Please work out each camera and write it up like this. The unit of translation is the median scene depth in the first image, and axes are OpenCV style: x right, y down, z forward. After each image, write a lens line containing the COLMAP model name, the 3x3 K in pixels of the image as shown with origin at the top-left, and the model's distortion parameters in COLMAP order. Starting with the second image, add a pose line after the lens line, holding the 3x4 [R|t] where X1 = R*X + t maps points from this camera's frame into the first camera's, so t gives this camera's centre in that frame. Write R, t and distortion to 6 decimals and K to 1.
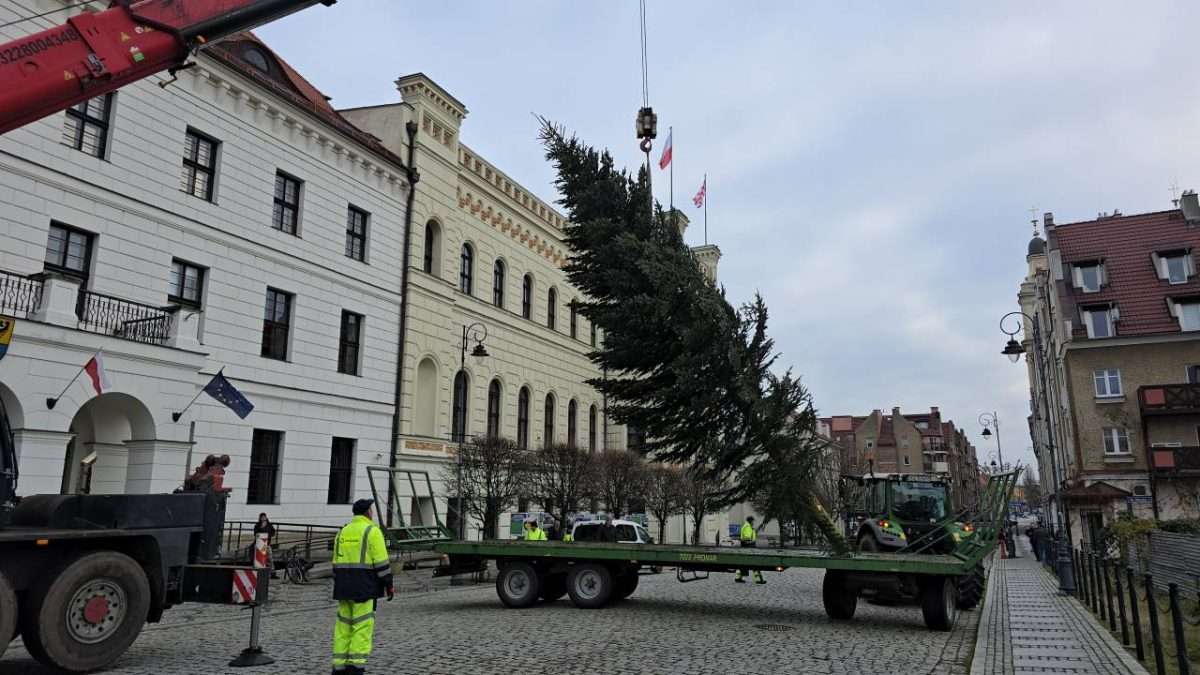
lens RADIAL K [[790.7, 0, 596.9], [0, 790.7, 349.1], [0, 0, 1]] dist [0.082650, -0.079461]
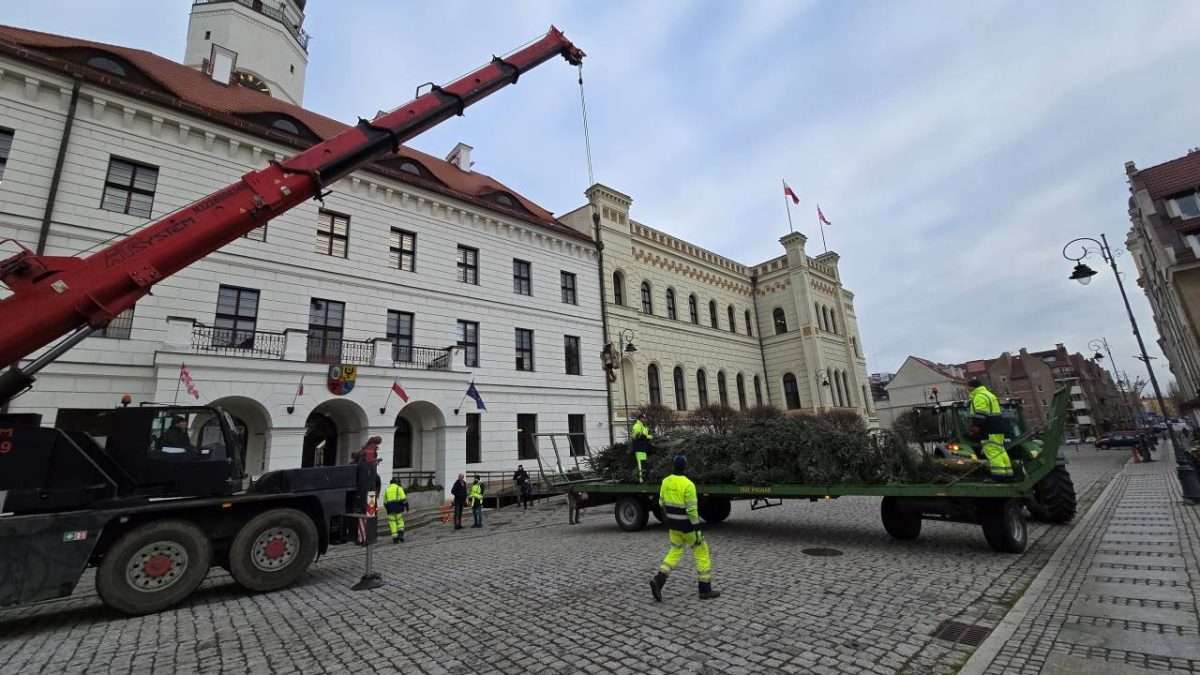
lens RADIAL K [[481.0, 0, 600.0], [0, 481.0, 337.5], [0, 0, 1]] dist [0.000035, 0.000301]
pose [[0.922478, -0.151882, -0.354917, 0.087033], [0.140273, 0.988390, -0.058381, 0.020381], [0.359664, 0.004070, 0.933073, 0.106850]]
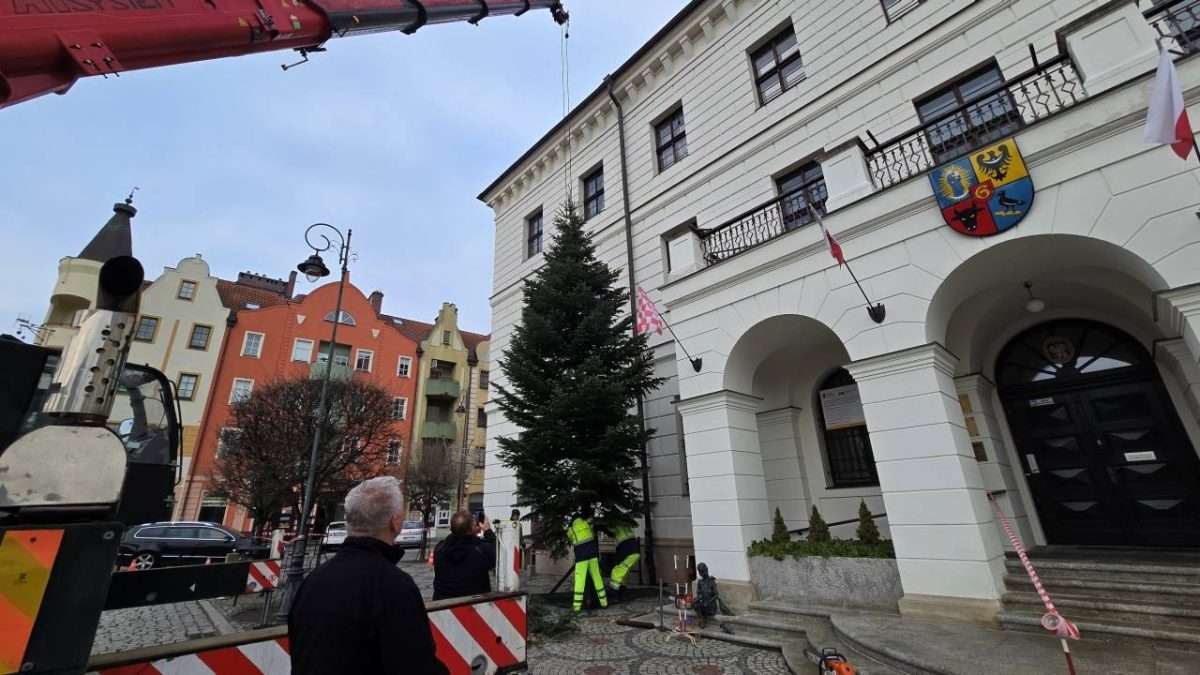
lens RADIAL K [[481.0, 0, 600.0], [0, 481.0, 337.5], [0, 0, 1]] dist [0.000035, 0.000301]
pose [[-0.359945, -0.323073, -0.875251, -0.194699], [0.208139, 0.886680, -0.412888, 0.089451], [0.909460, -0.330791, -0.251912, 0.411055]]
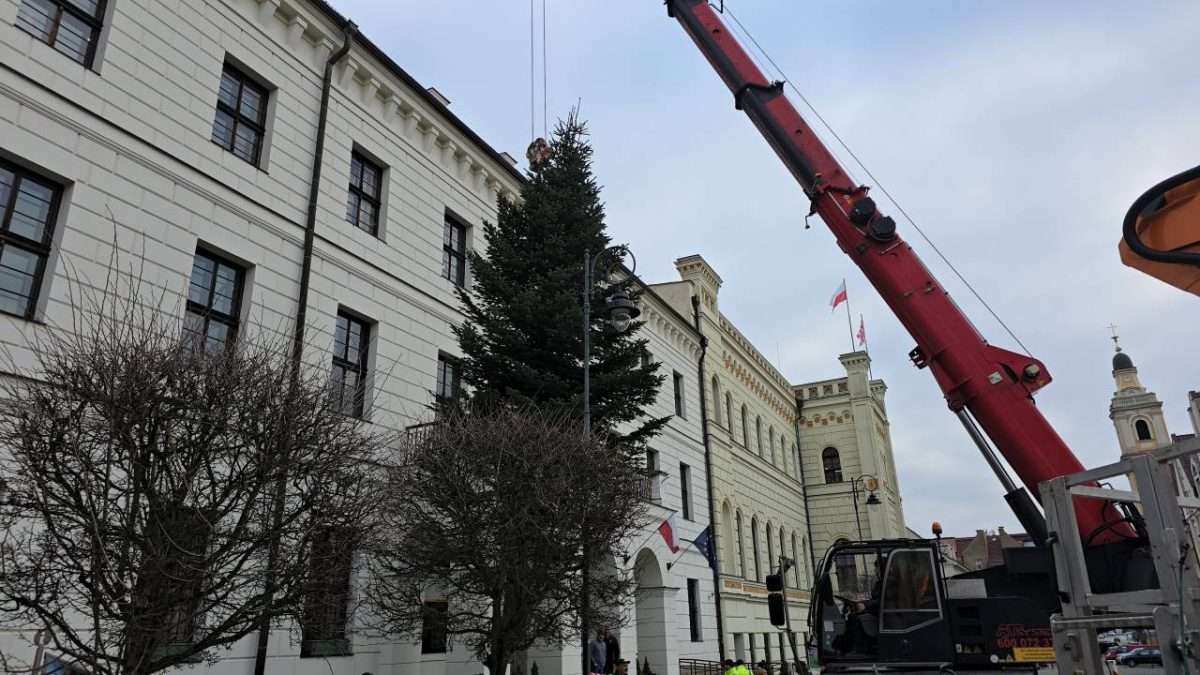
lens RADIAL K [[790.7, 0, 596.9], [0, 790.7, 349.1], [0, 0, 1]] dist [0.082650, -0.079461]
pose [[0.998962, -0.037197, -0.026280, -0.370554], [0.032772, 0.987778, -0.152381, -0.037155], [0.031627, 0.151361, 0.987972, -0.147463]]
